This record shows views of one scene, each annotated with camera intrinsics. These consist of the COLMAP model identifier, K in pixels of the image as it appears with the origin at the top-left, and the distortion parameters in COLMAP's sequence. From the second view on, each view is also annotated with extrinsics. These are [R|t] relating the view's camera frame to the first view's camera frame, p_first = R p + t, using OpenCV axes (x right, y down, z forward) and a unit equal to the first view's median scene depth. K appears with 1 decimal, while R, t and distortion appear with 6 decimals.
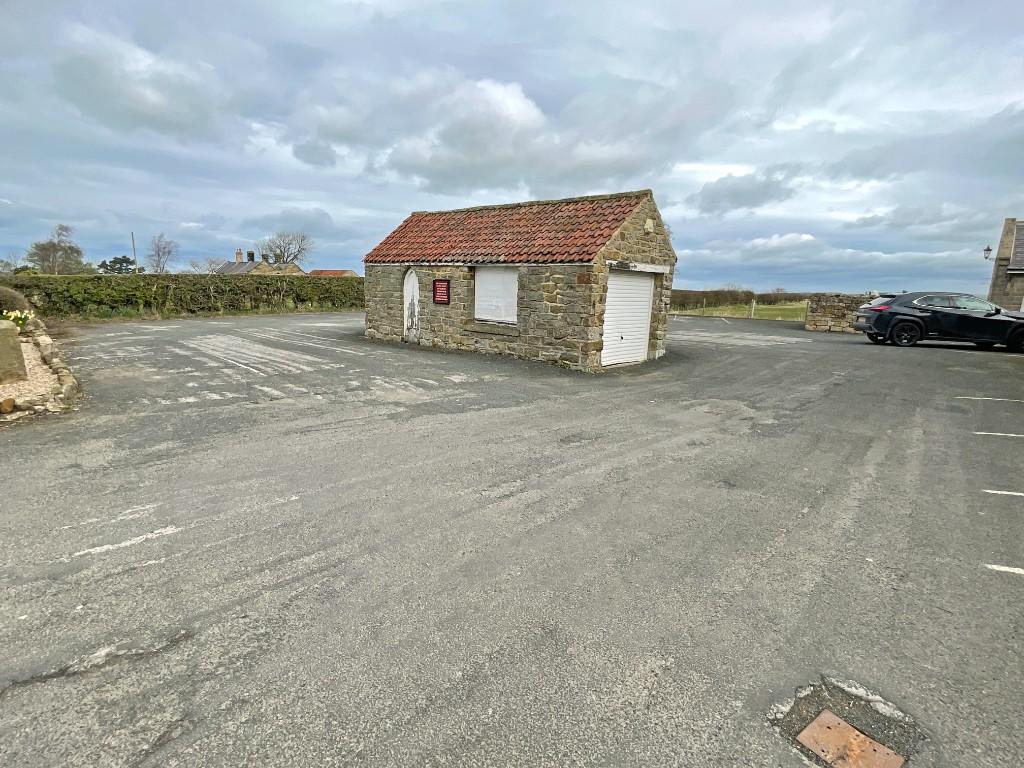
lens RADIAL K [[504.0, 0, 509.6], [0, 504.0, 383.9], [0, 0, 1]] dist [-0.000081, 0.000002]
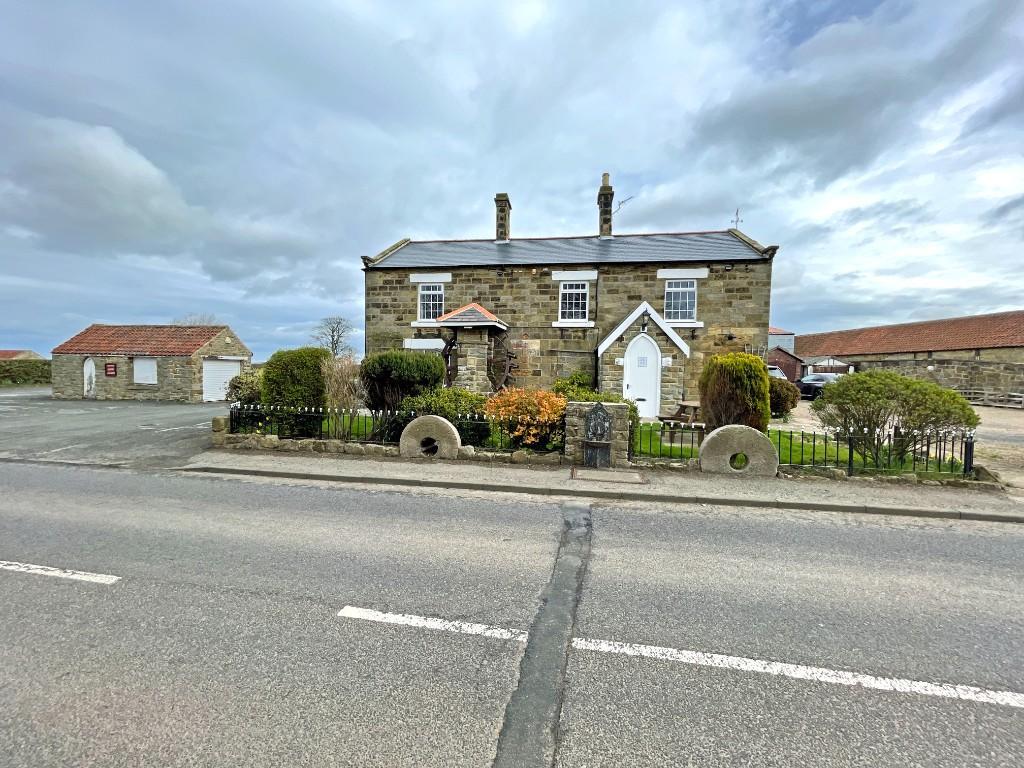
lens RADIAL K [[412.8, 0, 515.6], [0, 412.8, 387.2], [0, 0, 1]] dist [0.003137, 0.000113]
pose [[0.842753, -0.043381, 0.536549, 0.320638], [0.112864, 0.988832, -0.097326, 0.212483], [-0.526335, 0.142578, 0.838238, -1.137706]]
